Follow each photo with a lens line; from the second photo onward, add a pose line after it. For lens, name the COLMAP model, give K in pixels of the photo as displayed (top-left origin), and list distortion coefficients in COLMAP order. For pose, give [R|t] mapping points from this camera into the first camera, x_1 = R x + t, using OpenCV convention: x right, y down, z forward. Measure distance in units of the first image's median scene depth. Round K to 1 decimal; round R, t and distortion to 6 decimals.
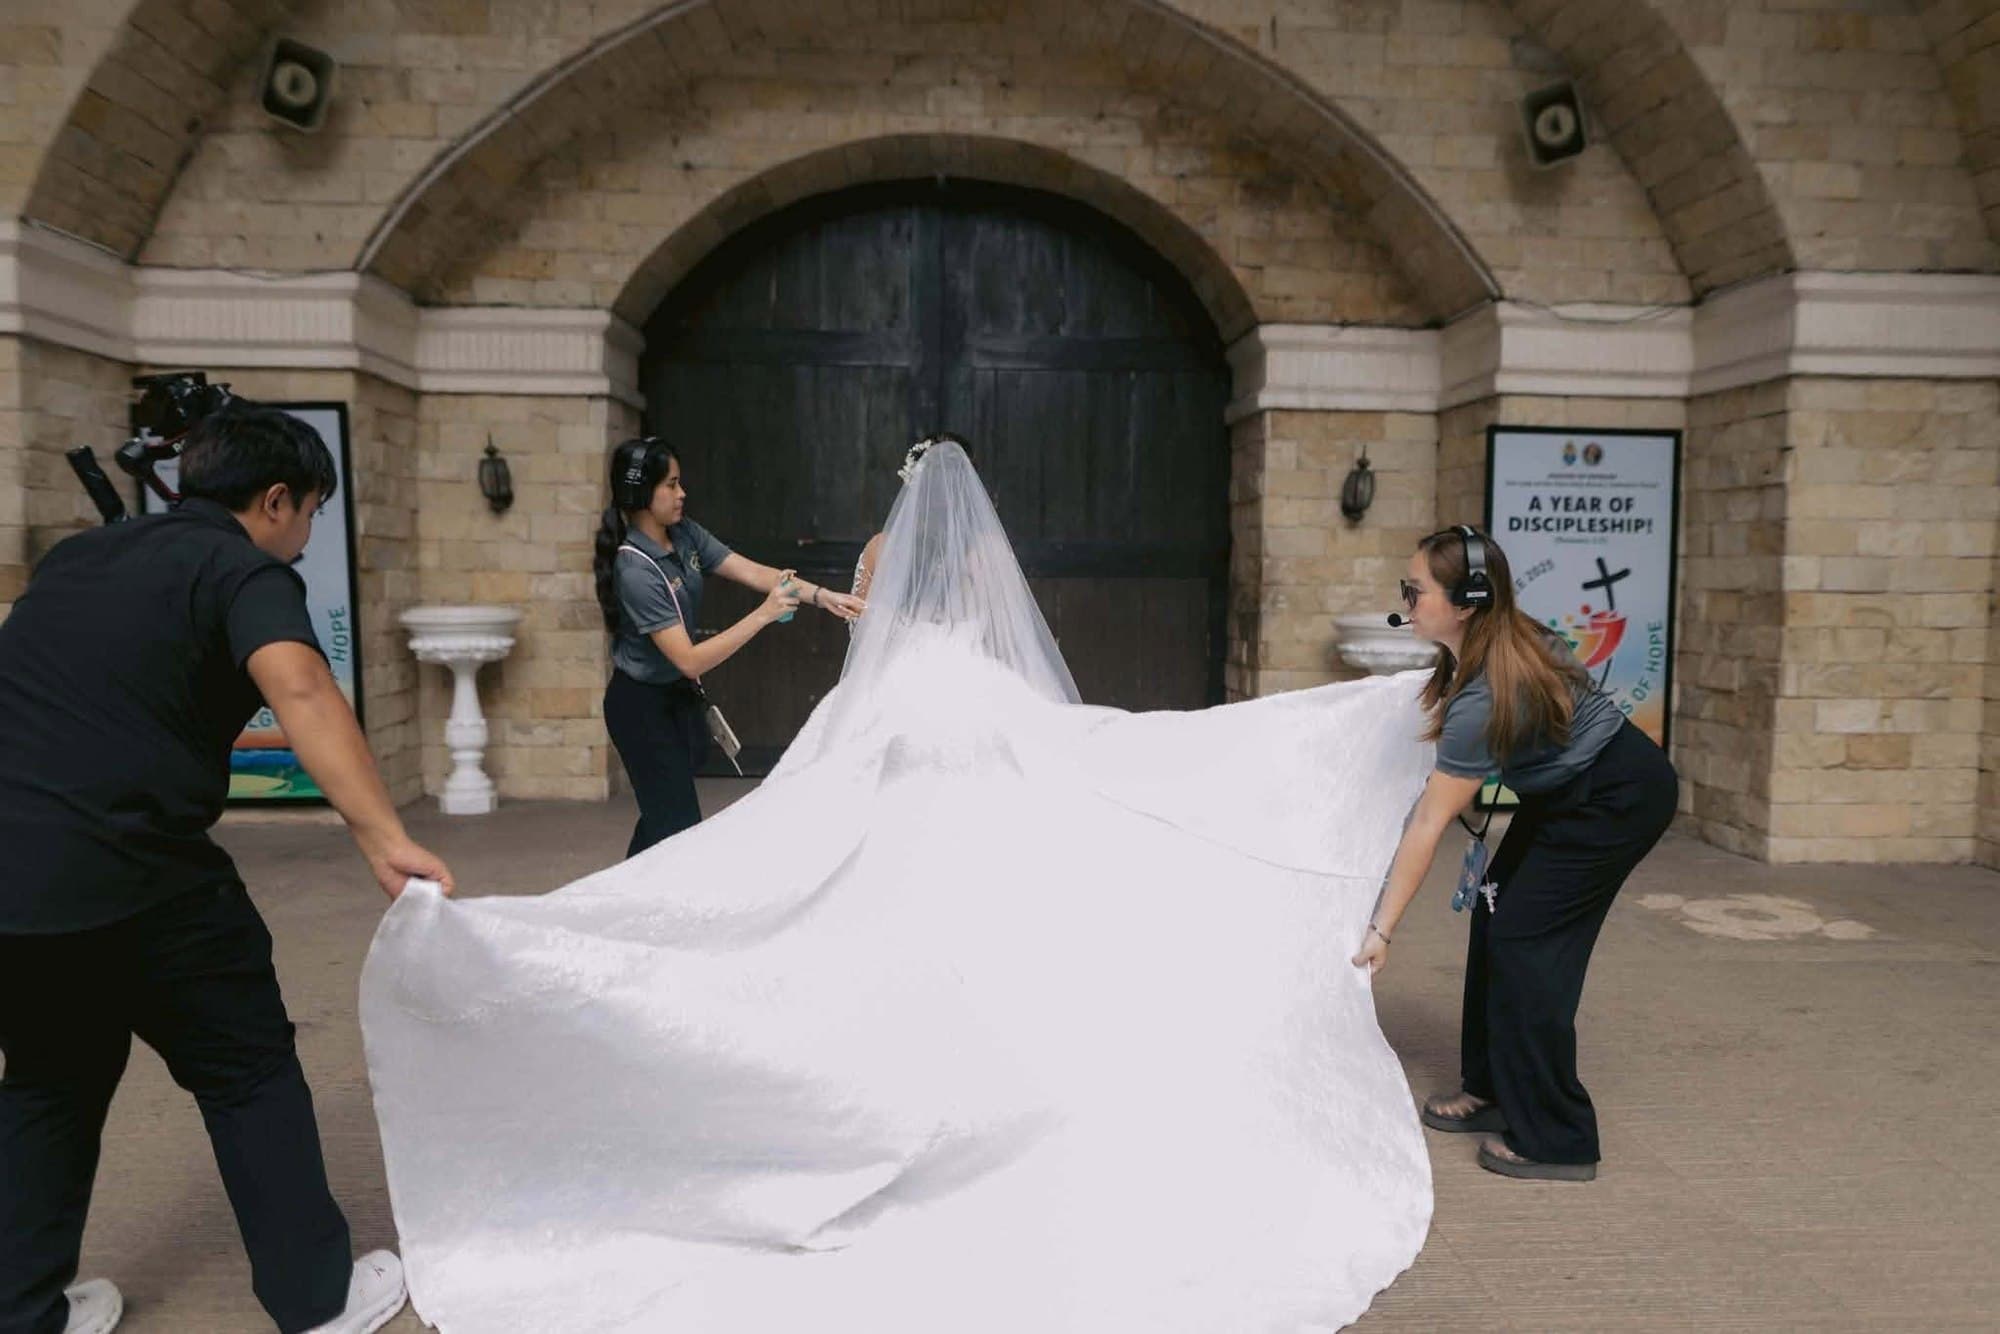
lens RADIAL K [[1422.2, 0, 1000.0], [0, 1422.2, 667.0], [0, 0, 1]] dist [-0.020728, 0.002943]
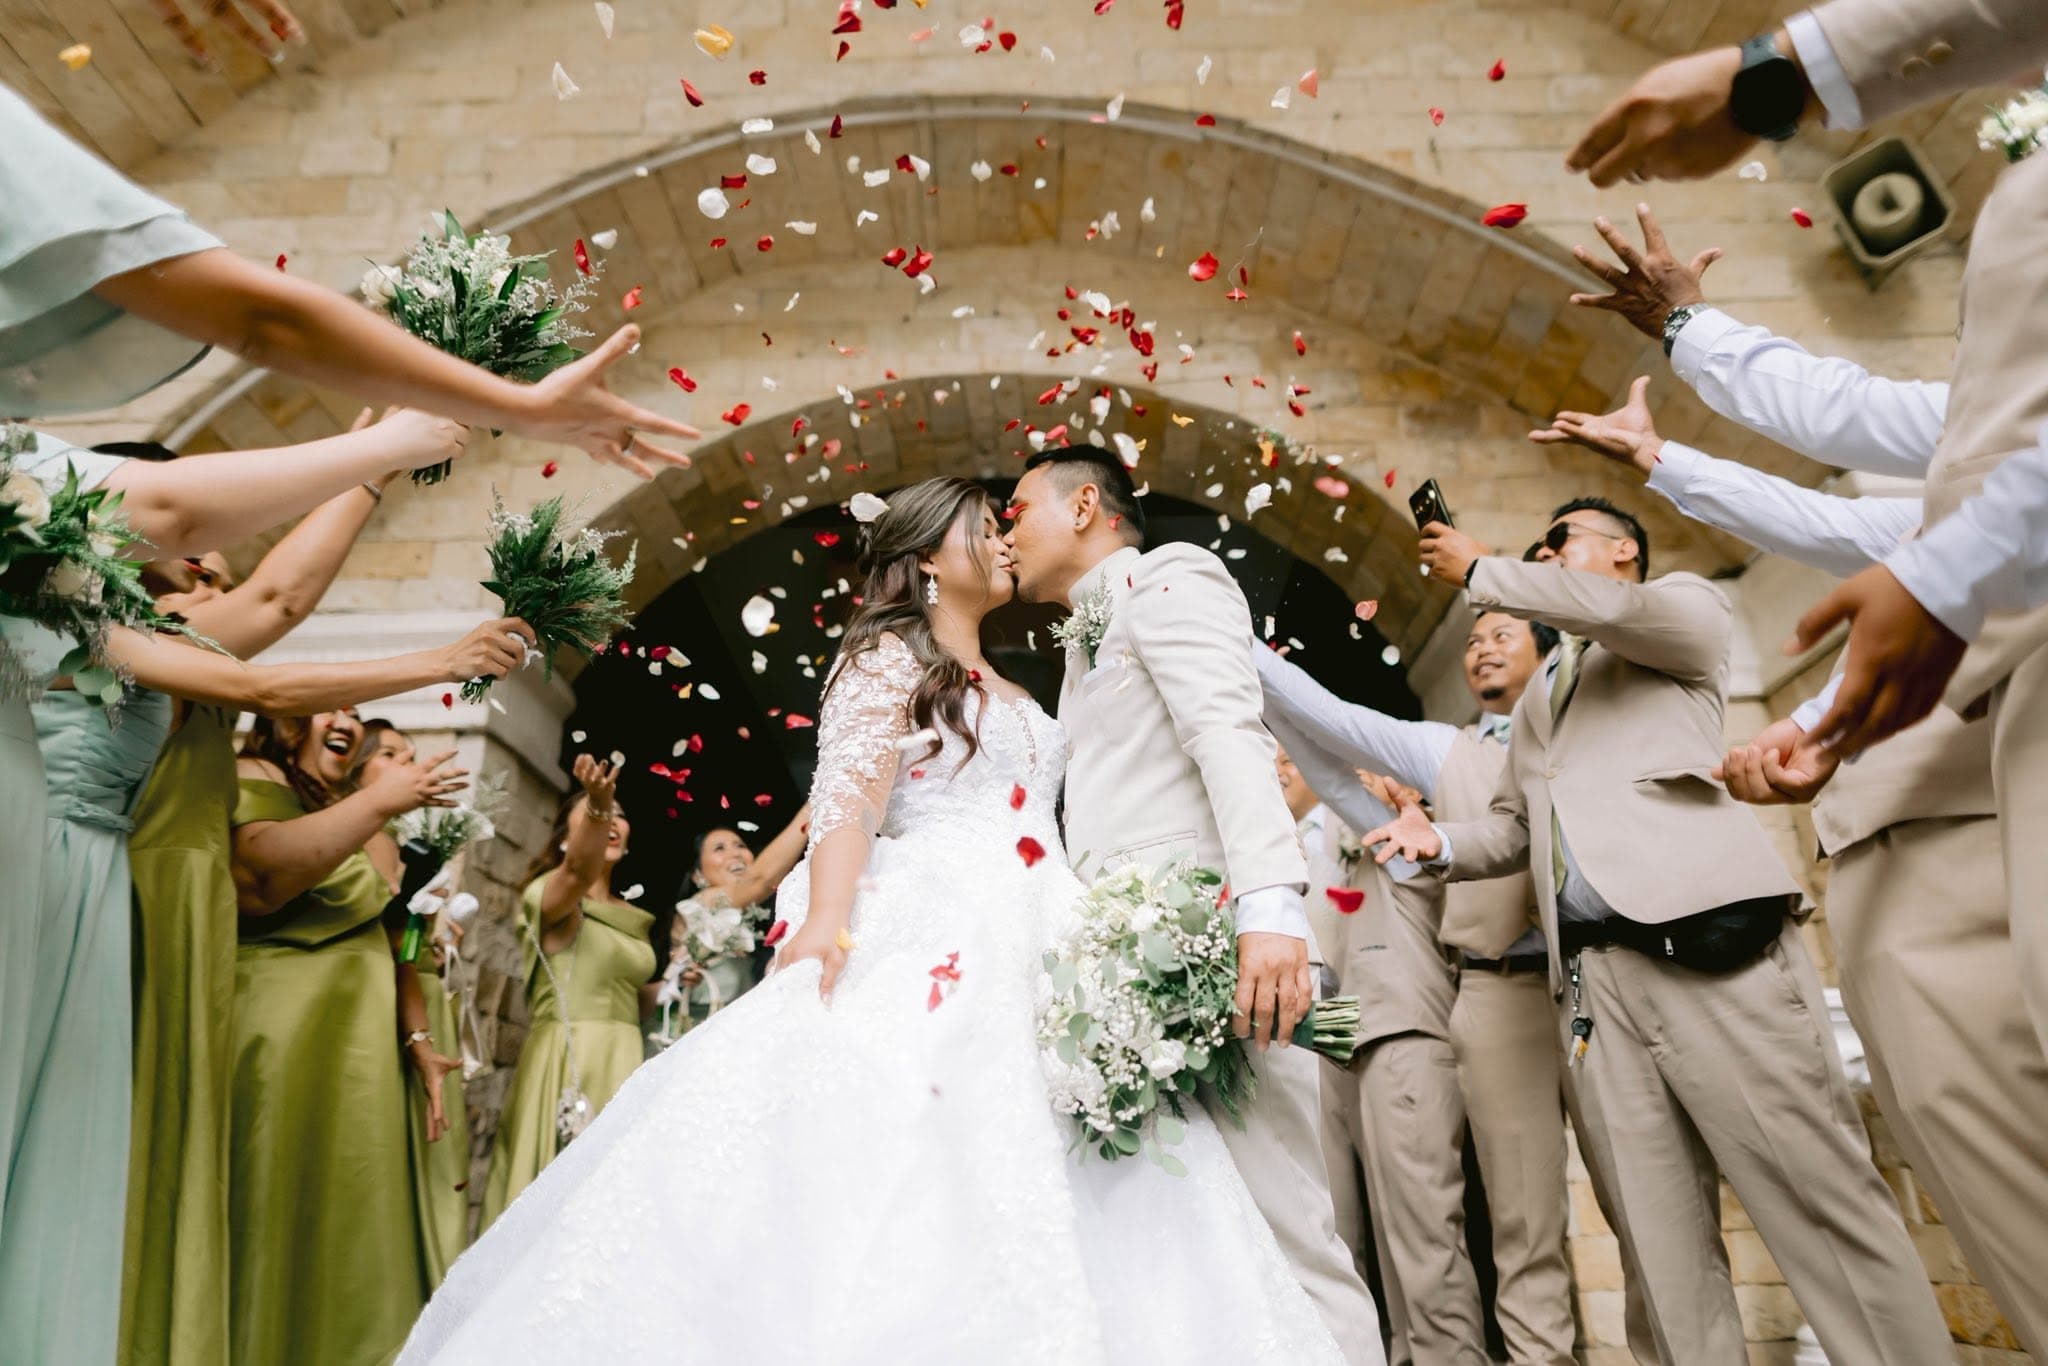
lens RADIAL K [[1456.3, 0, 1024.0], [0, 1456.3, 683.0], [0, 0, 1]] dist [-0.020728, 0.002943]
pose [[0.997435, -0.054502, -0.046395, 0.006837], [0.029892, 0.906170, -0.421857, 0.082198], [0.065034, 0.419388, 0.905475, 0.395404]]
